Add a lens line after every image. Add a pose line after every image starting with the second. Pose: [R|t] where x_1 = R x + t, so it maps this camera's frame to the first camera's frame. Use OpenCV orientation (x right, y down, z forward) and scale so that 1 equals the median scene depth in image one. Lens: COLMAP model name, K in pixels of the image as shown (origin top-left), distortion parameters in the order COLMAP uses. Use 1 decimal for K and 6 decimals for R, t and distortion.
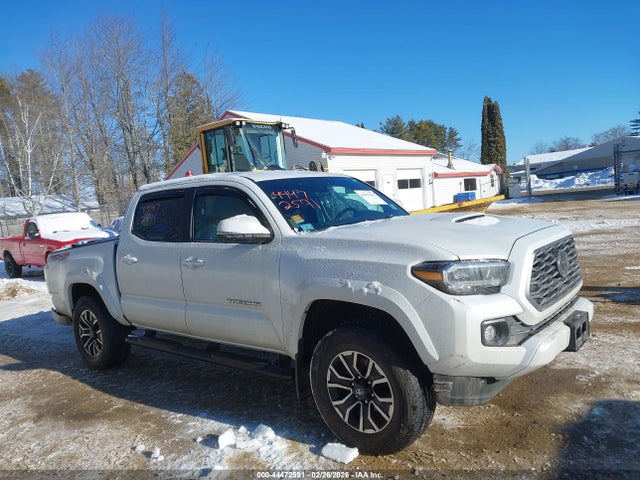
lens RADIAL K [[503.4, 0, 330.0], [0, 503.4, 237.7], [0, 0, 1]] dist [0.063252, -0.075076]
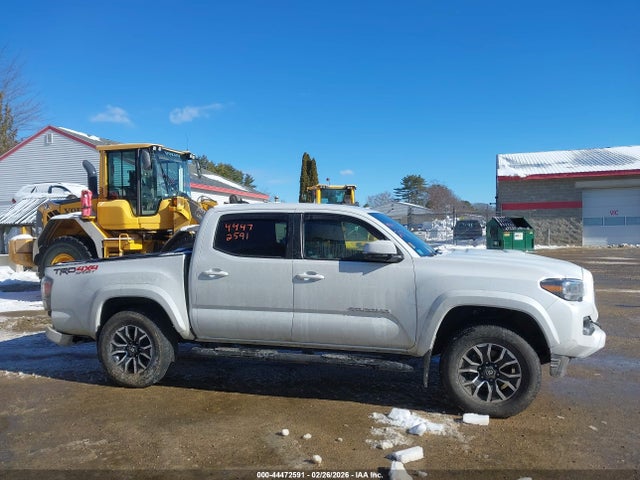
lens RADIAL K [[505.6, 0, 323.5], [0, 505.6, 237.7], [0, 0, 1]] dist [0.067952, -0.121828]
pose [[0.904549, 0.077958, 0.419182, -0.939453], [-0.042367, 0.994711, -0.093568, 0.085050], [-0.424259, 0.066877, 0.903068, -0.085947]]
